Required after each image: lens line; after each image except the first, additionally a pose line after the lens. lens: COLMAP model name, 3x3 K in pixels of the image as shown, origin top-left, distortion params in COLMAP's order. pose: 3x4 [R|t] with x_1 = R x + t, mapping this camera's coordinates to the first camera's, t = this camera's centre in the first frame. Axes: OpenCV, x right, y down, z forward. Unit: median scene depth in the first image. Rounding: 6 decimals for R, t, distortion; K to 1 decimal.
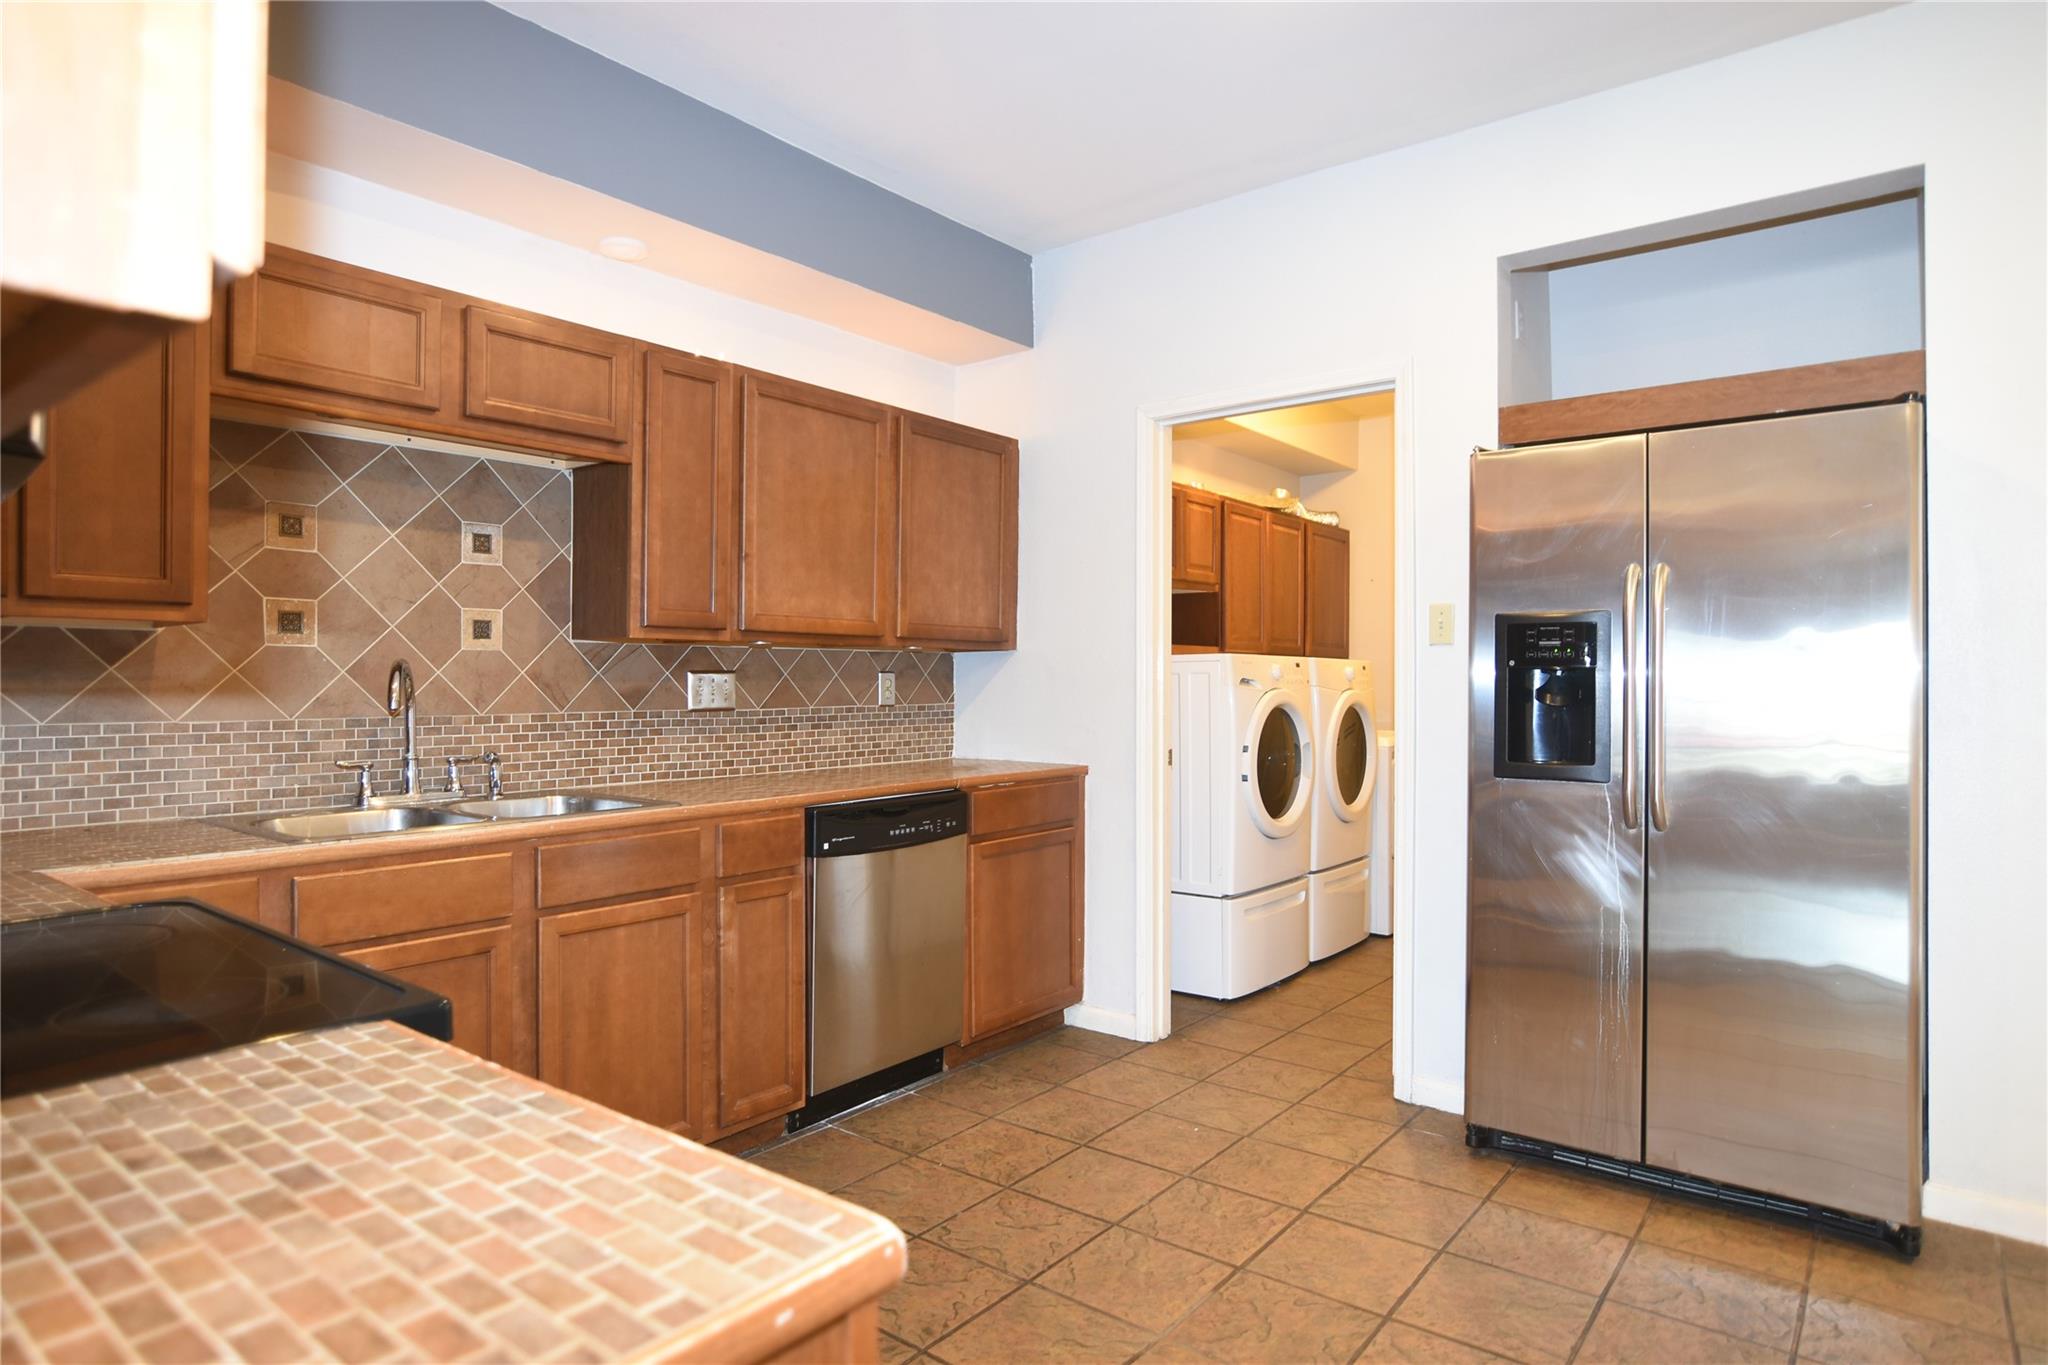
lens RADIAL K [[1137.2, 0, 1024.7], [0, 1137.2, 685.5], [0, 0, 1]] dist [-0.029316, 0.010268]
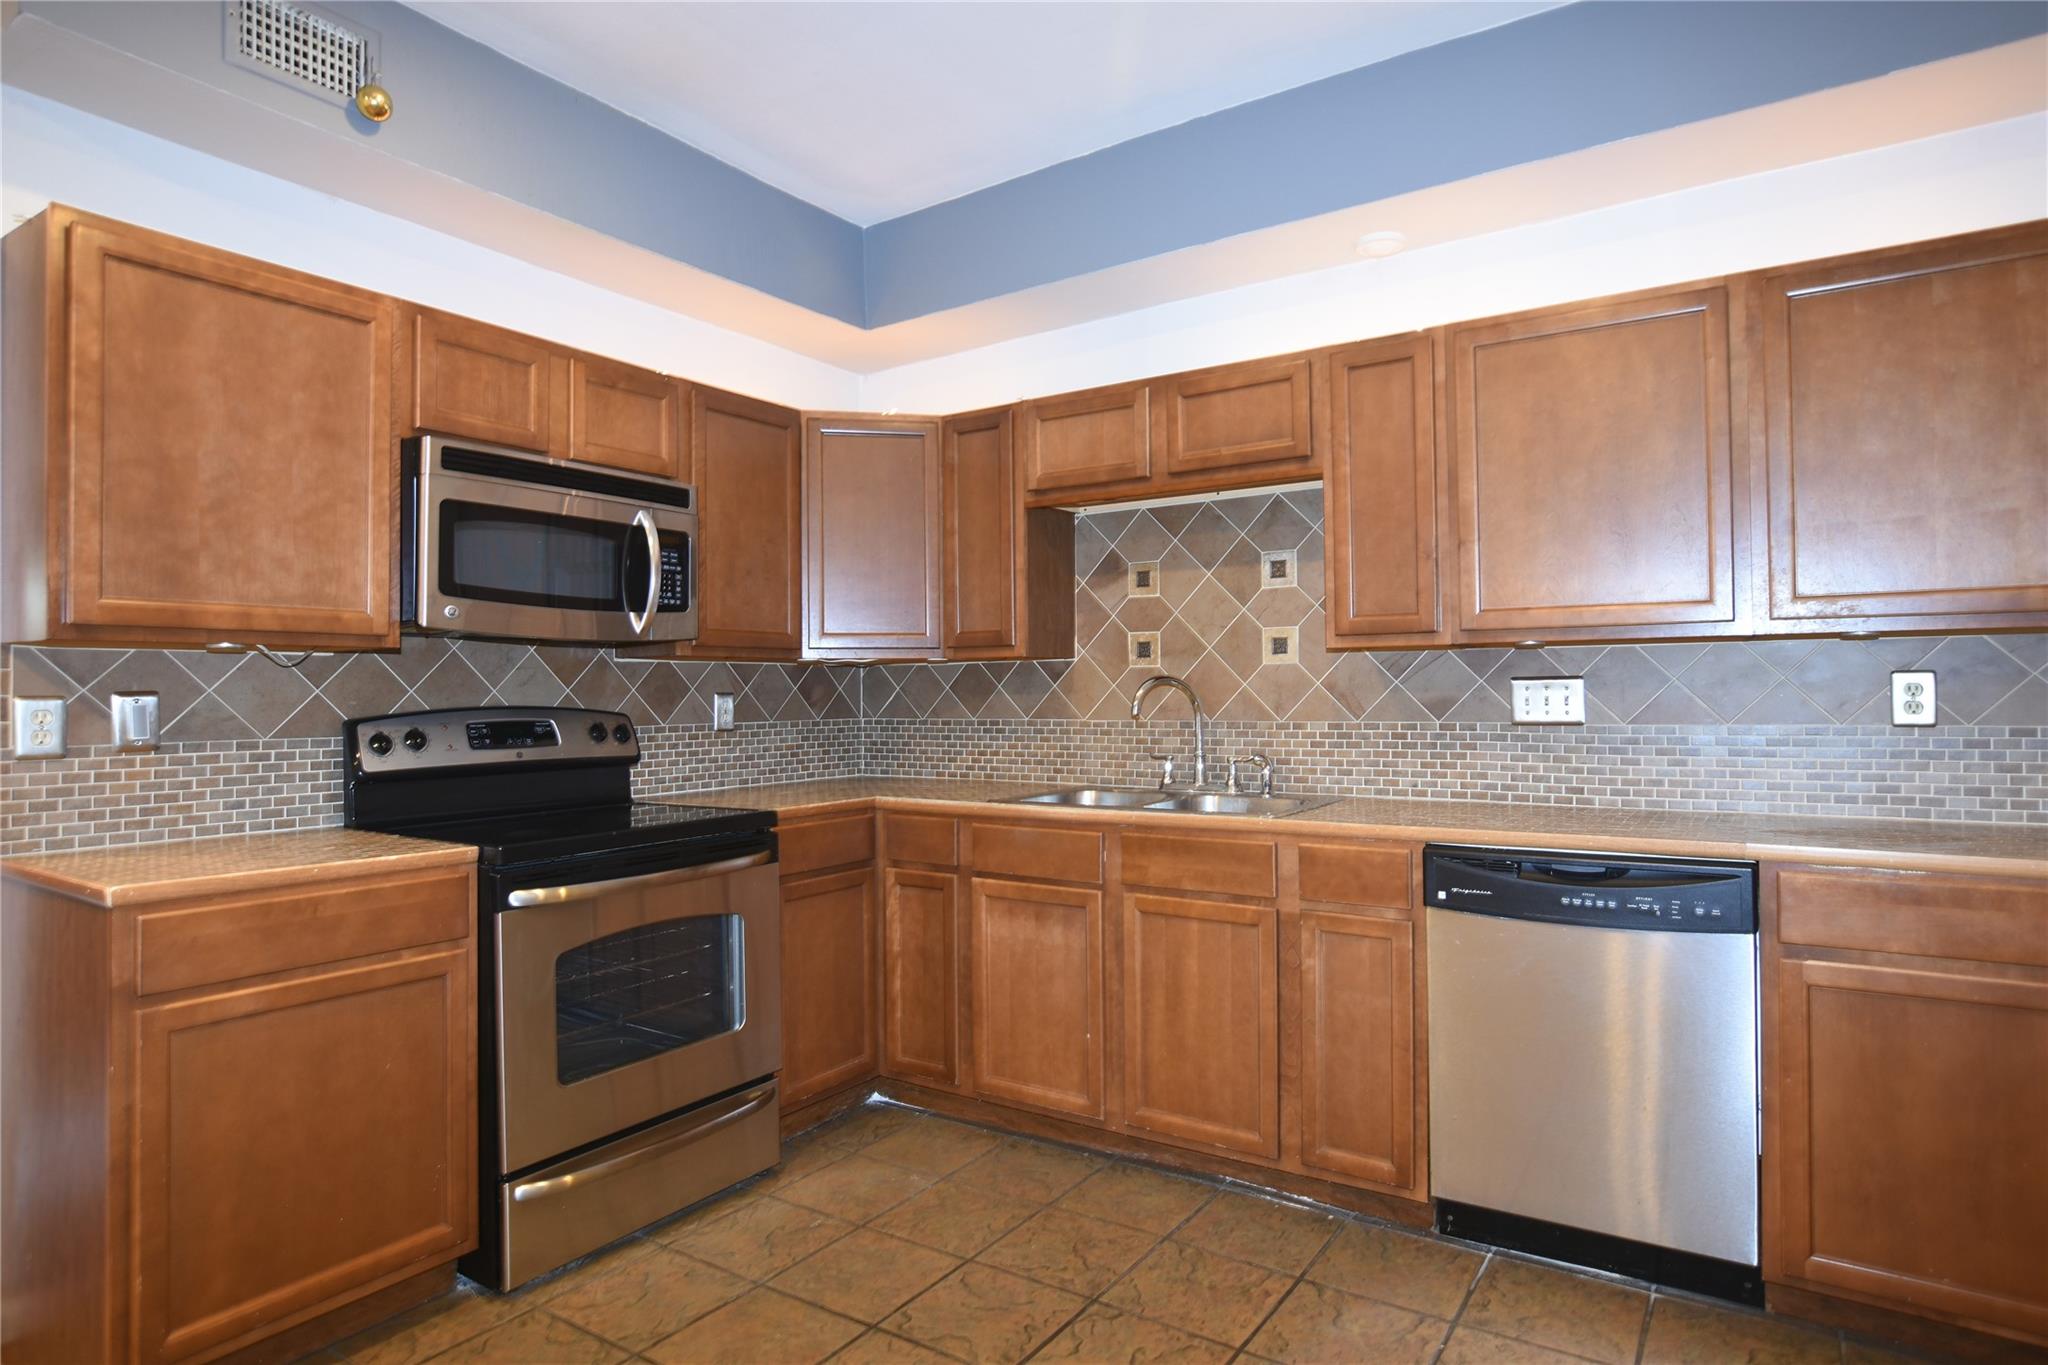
lens RADIAL K [[1137.2, 0, 1016.6], [0, 1137.2, 681.3], [0, 0, 1]] dist [-0.029316, 0.010268]
pose [[0.074406, -0.006850, -0.997205, 0.596736], [0.008278, 0.999946, -0.006251, -0.008892], [0.997194, -0.007790, 0.074458, 0.624679]]
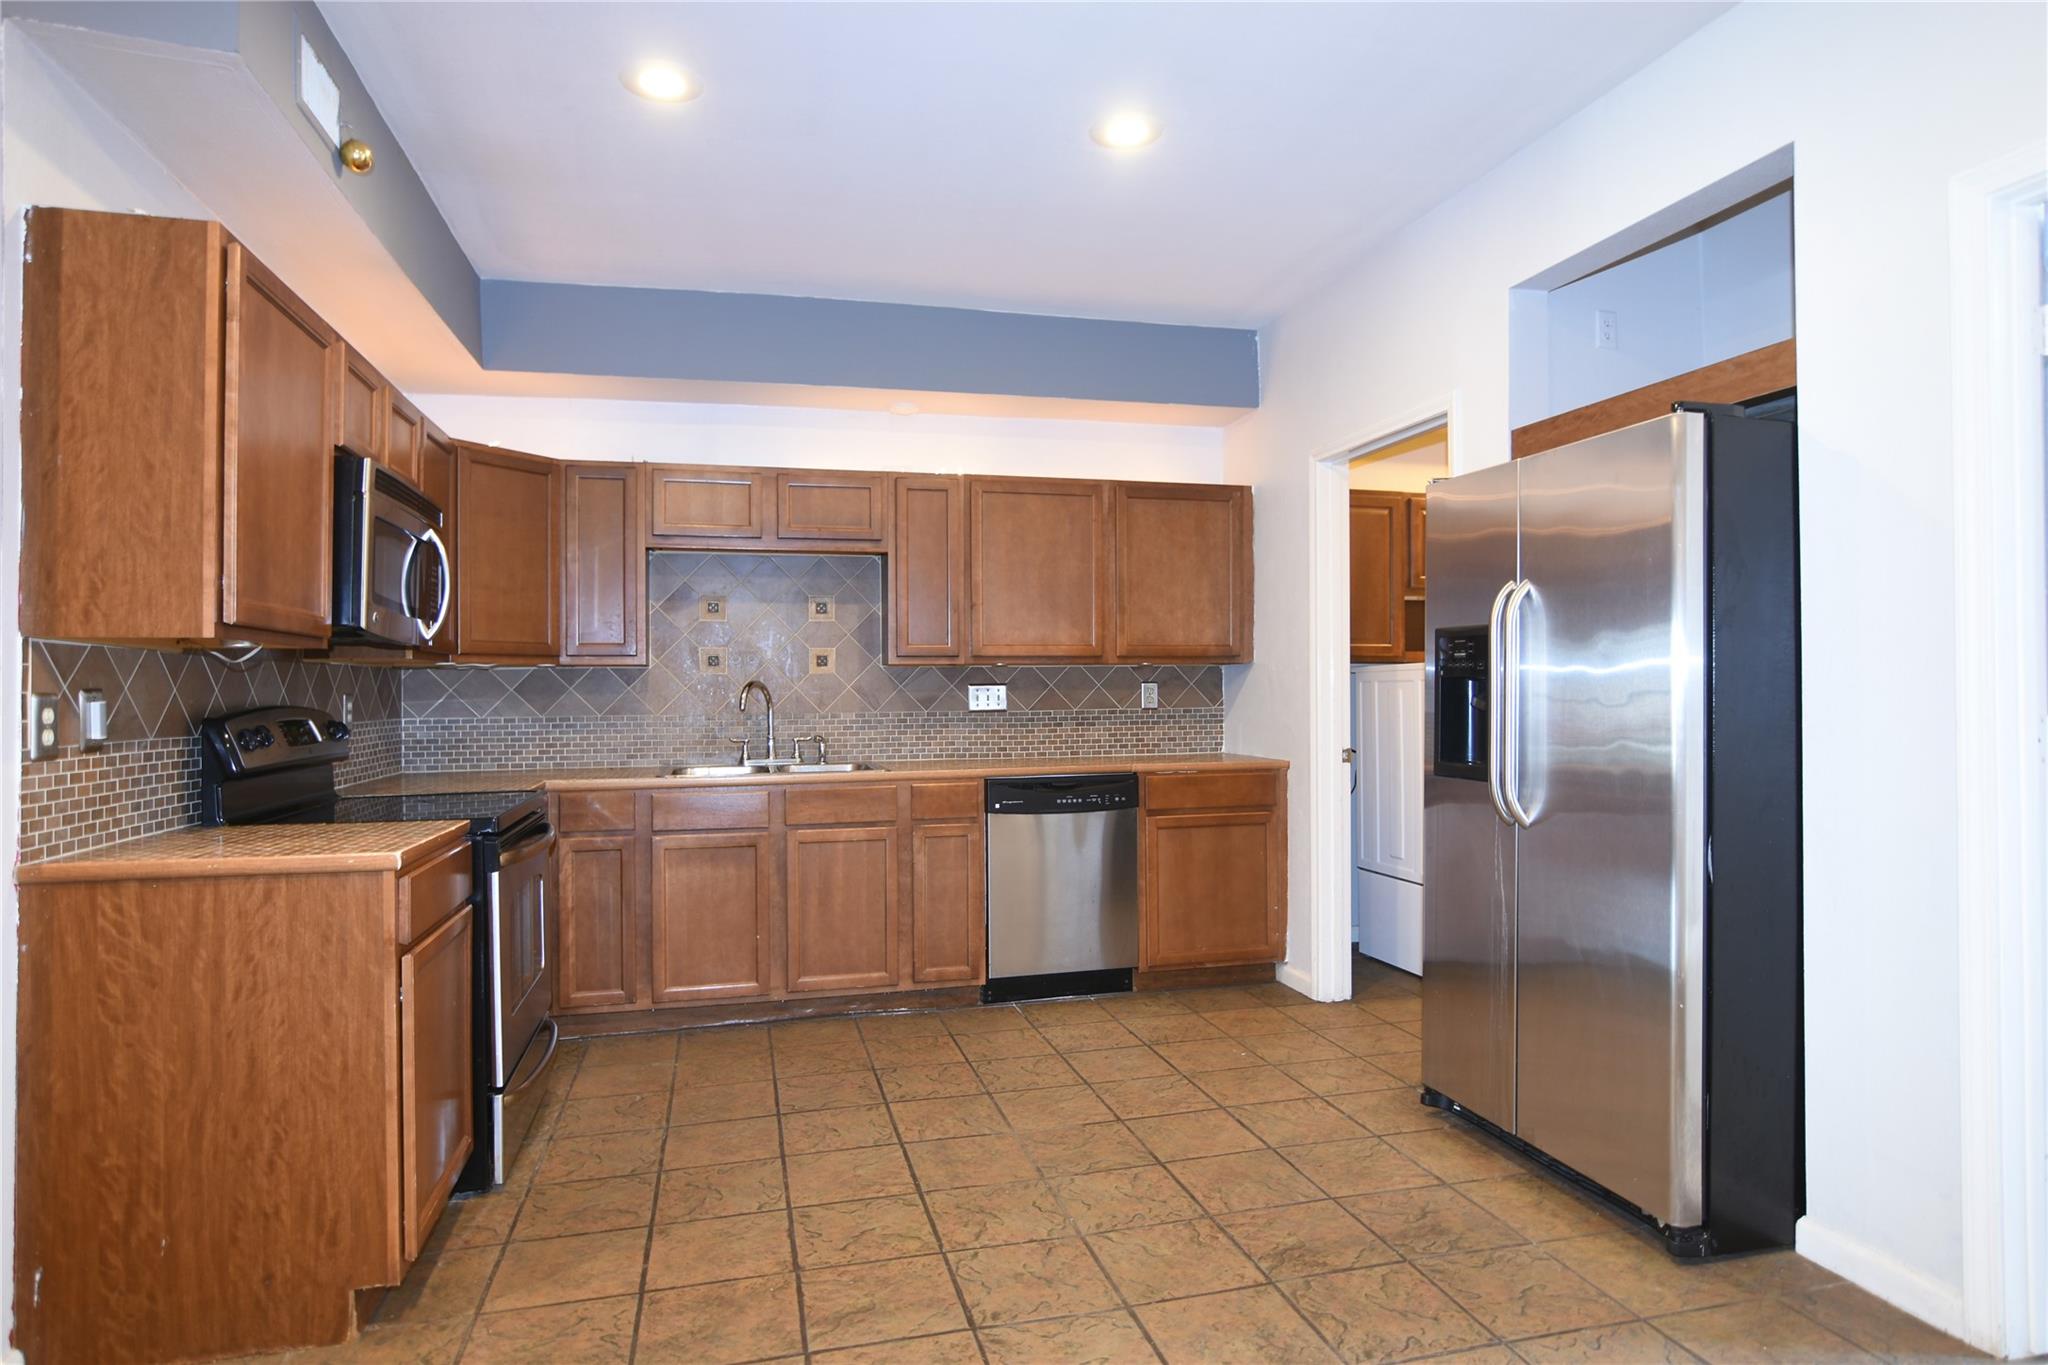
lens RADIAL K [[1137.2, 0, 1023.8], [0, 1137.2, 687.7], [0, 0, 1]] dist [-0.029316, 0.010268]
pose [[0.797075, -0.006865, -0.603841, 0.708208], [0.006492, 0.999975, -0.002799, -0.004173], [0.603845, -0.001689, 0.797100, -0.126138]]
